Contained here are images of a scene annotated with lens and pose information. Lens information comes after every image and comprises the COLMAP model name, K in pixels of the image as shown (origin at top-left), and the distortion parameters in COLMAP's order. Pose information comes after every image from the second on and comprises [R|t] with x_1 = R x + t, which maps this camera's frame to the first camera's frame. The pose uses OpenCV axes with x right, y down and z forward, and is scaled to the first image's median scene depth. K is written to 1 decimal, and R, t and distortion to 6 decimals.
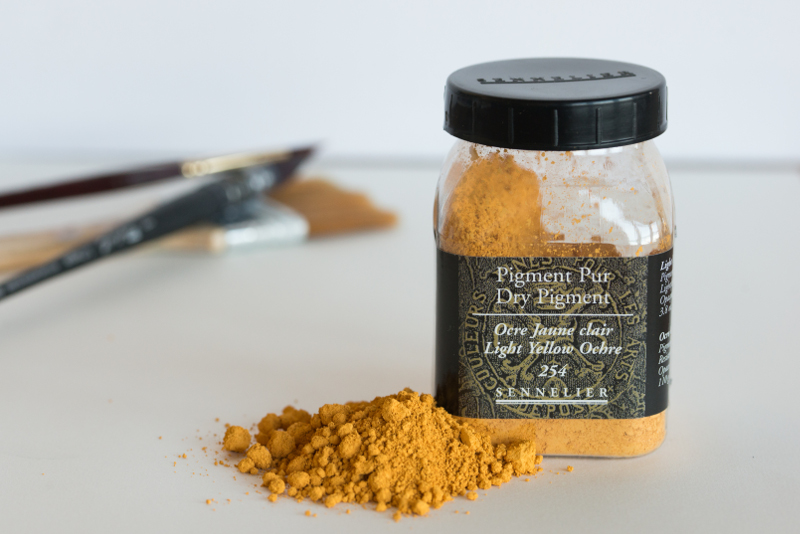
lens RADIAL K [[2351.1, 0, 398.0], [0, 2351.1, 225.1], [0, 0, 1]] dist [0.740599, -0.954475]
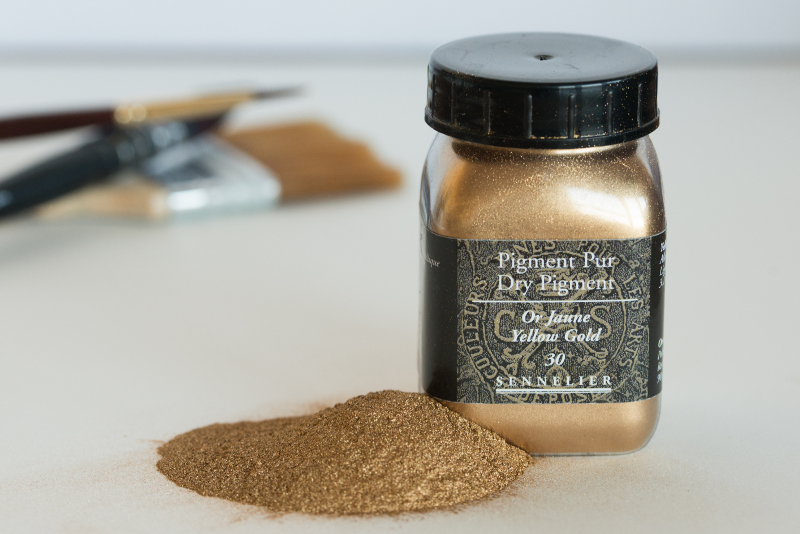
lens RADIAL K [[2122.4, 0, 400.2], [0, 2122.4, 266.1], [0, 0, 1]] dist [-0.051357, -0.238508]
pose [[0.999811, 0.001452, -0.019388, 0.018738], [-0.000754, 0.999353, 0.035969, -0.007643], [0.019428, -0.035947, 0.999165, 0.129982]]
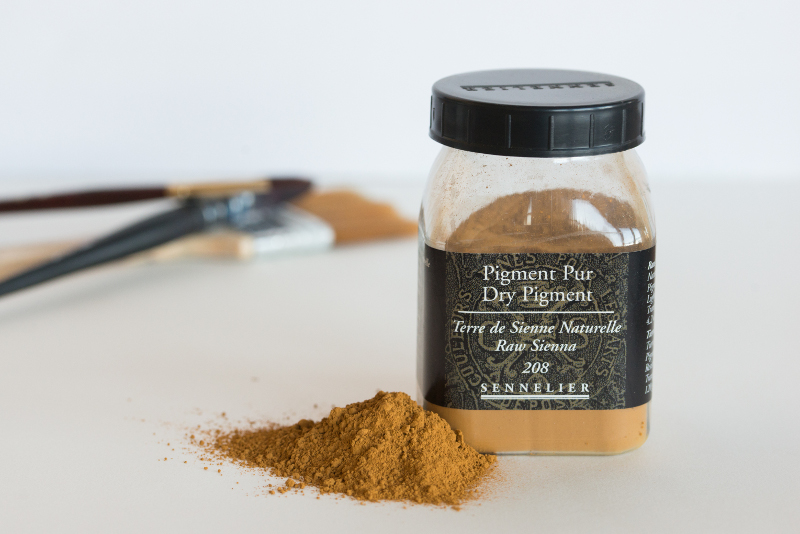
lens RADIAL K [[2463.6, 0, 400.6], [0, 2463.6, 265.2], [0, 0, 1]] dist [0.074929, 0.909696]
pose [[0.999911, 0.002122, 0.013168, -0.007218], [-0.002330, 0.999871, 0.015861, 0.000647], [-0.013132, -0.015890, 0.999787, -0.066147]]
